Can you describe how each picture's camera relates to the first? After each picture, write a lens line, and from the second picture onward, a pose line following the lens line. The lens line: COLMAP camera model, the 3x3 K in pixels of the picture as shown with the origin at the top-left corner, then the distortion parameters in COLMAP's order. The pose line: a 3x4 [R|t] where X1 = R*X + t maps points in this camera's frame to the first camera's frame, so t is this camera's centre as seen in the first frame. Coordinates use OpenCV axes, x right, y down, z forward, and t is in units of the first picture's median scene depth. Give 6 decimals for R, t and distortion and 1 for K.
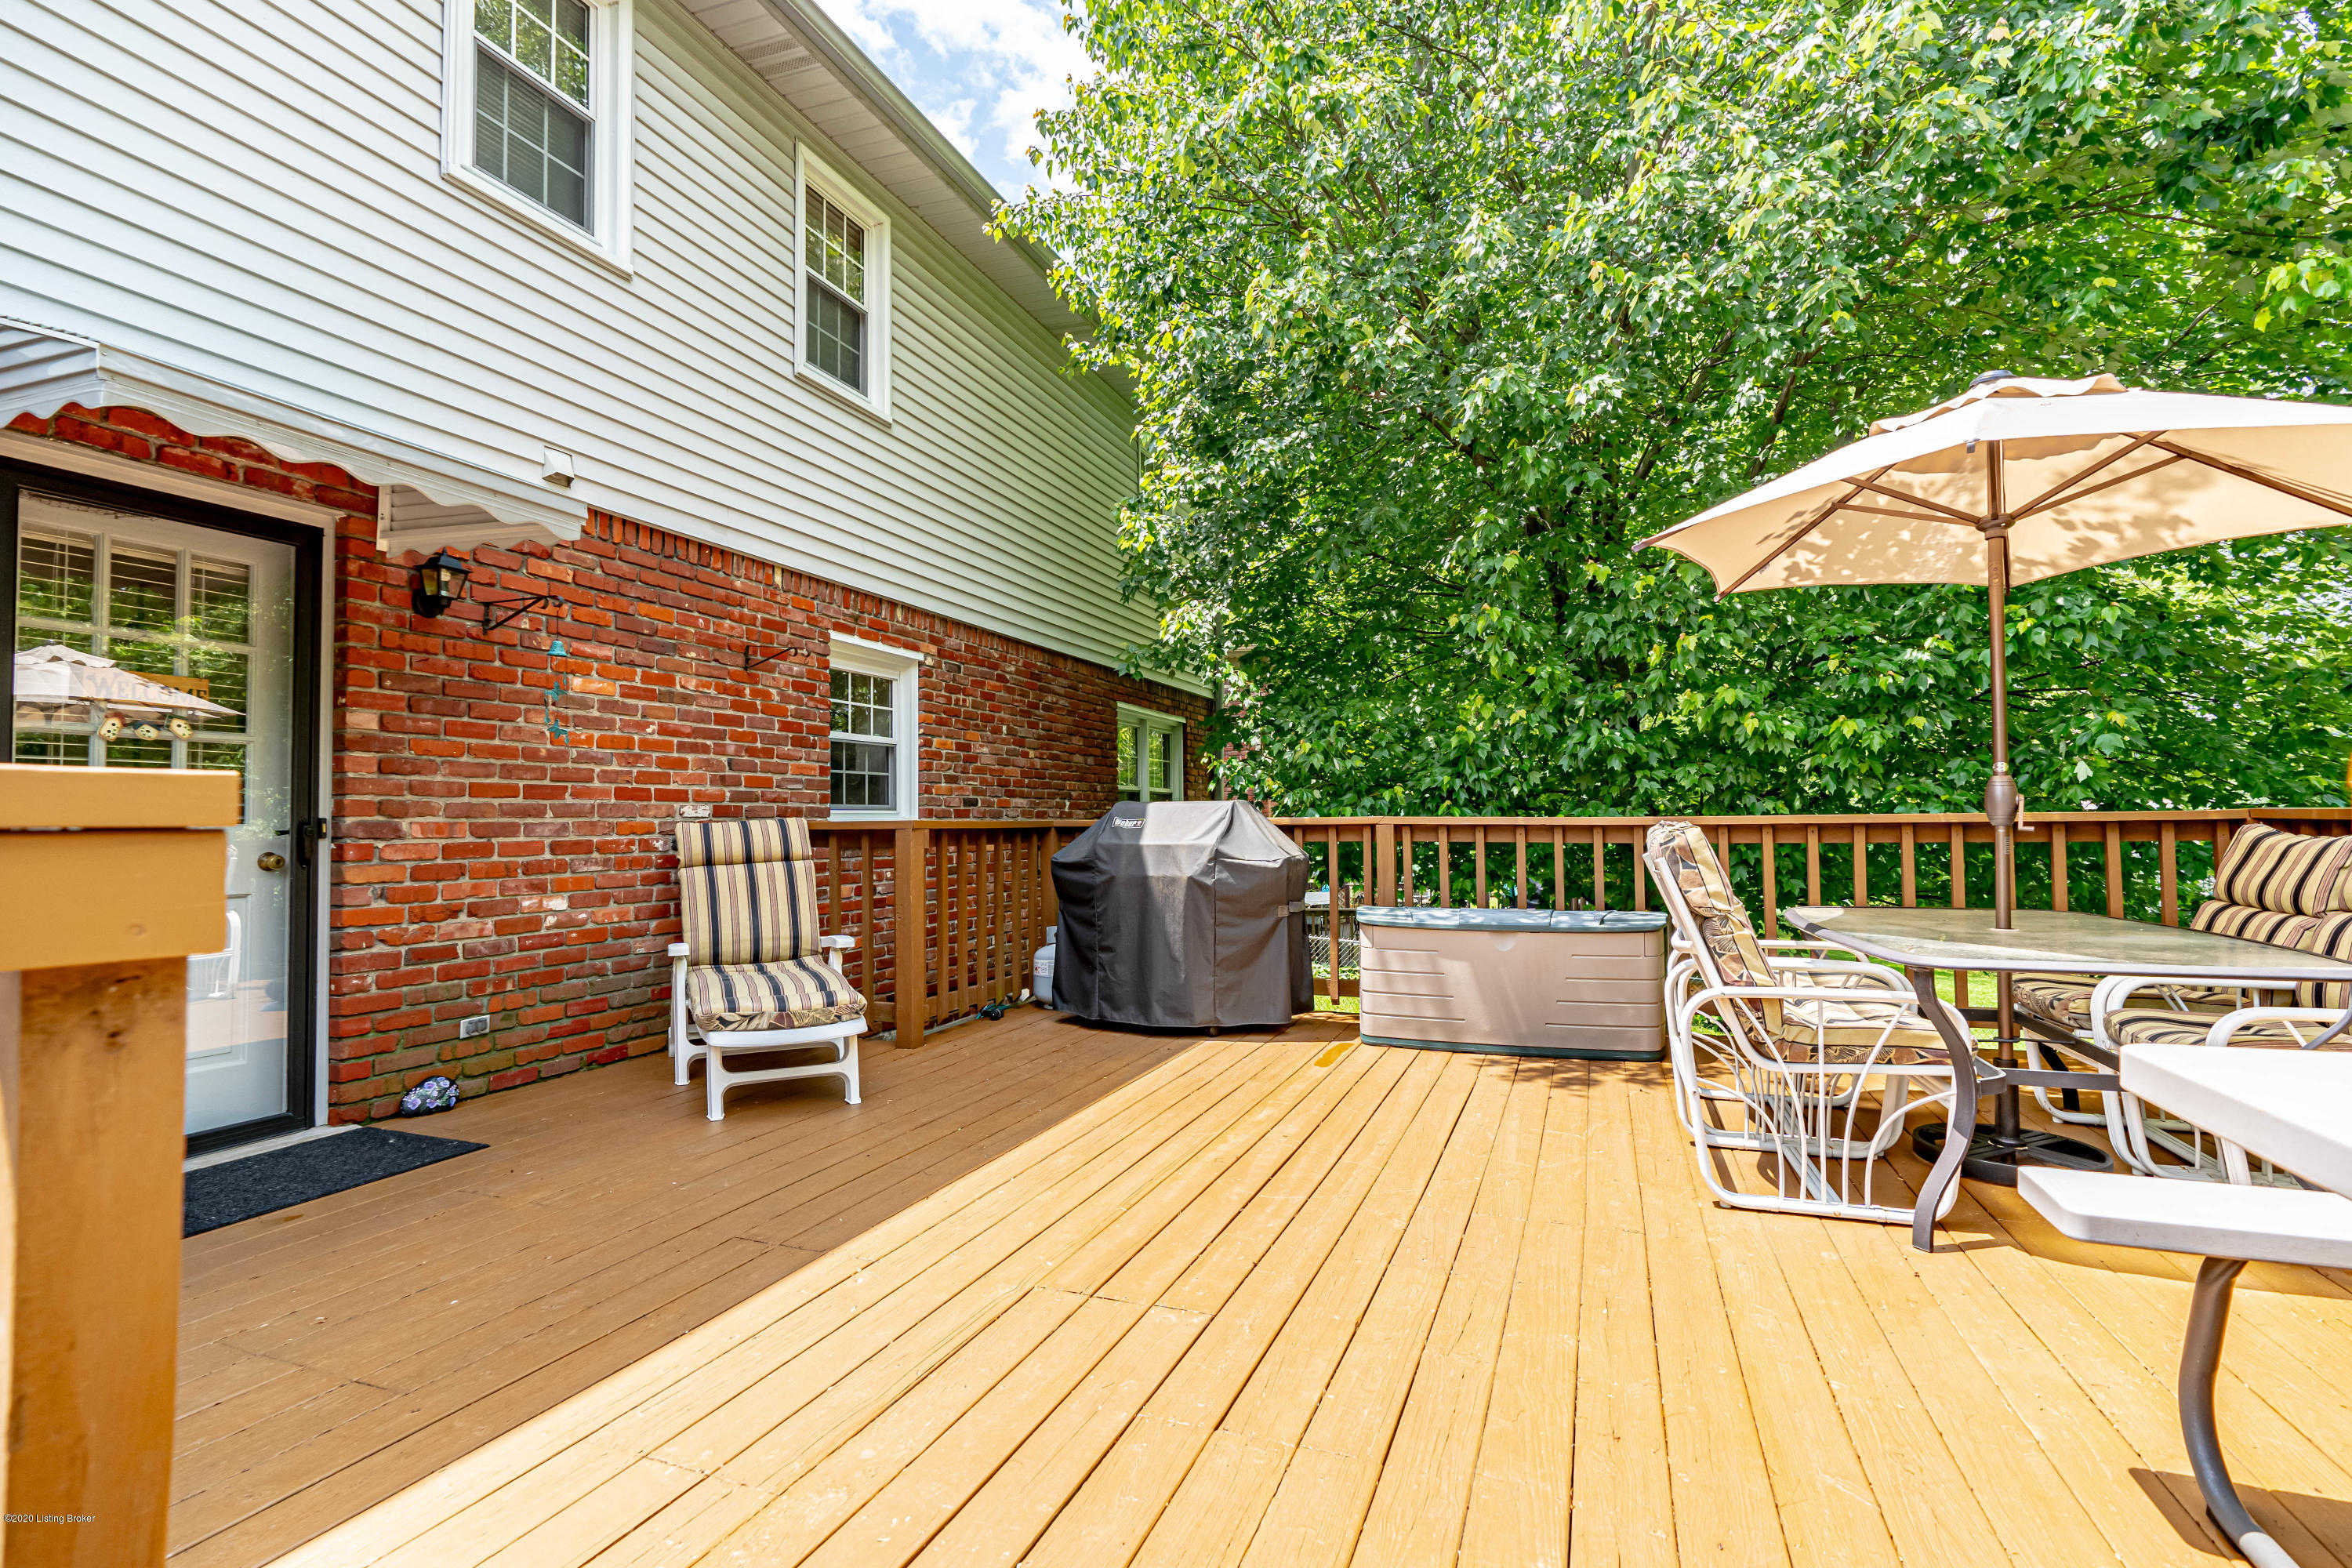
lens RADIAL K [[1081.2, 0, 1182.4], [0, 1081.2, 786.4], [0, 0, 1]] dist [0.013900, 0.001088]
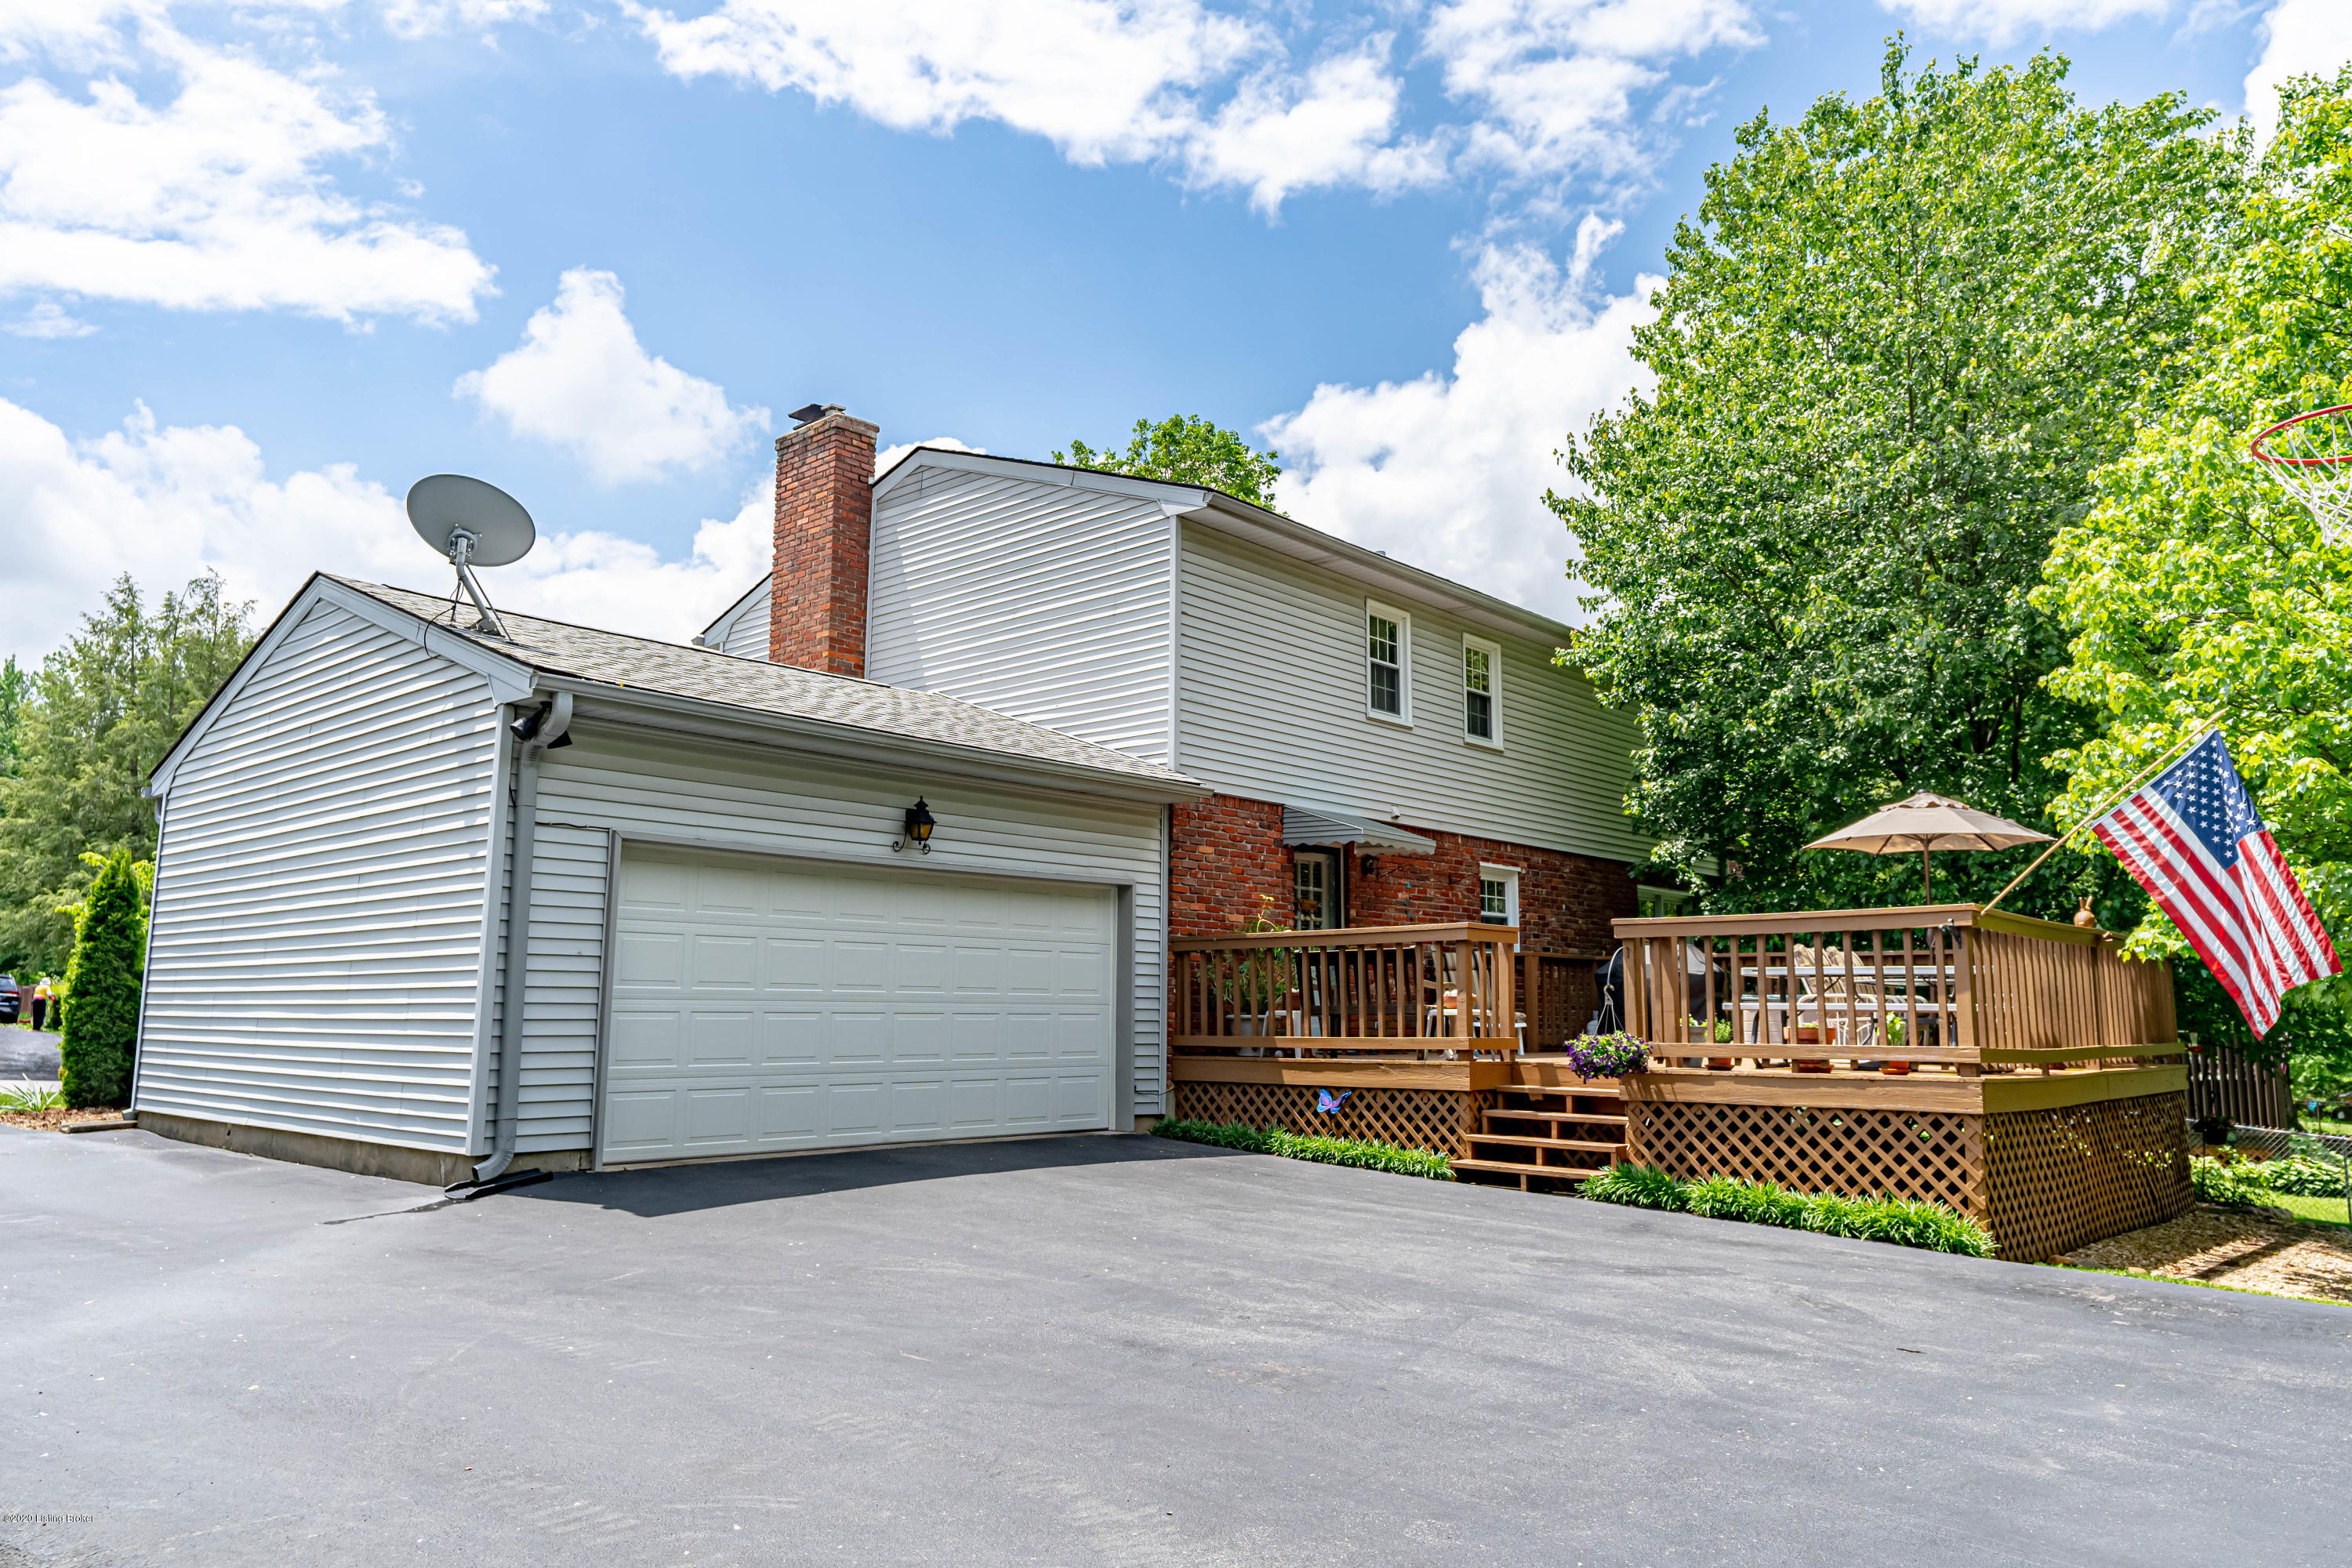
lens RADIAL K [[1589.5, 0, 1182.3], [0, 1589.5, 770.5], [0, 0, 1]] dist [-0.000655, -0.000422]
pose [[0.930624, -0.037458, -0.364056, 0.235321], [-0.006058, 0.993036, -0.117659, 0.038893], [0.365928, 0.111702, 0.923915, -1.874057]]
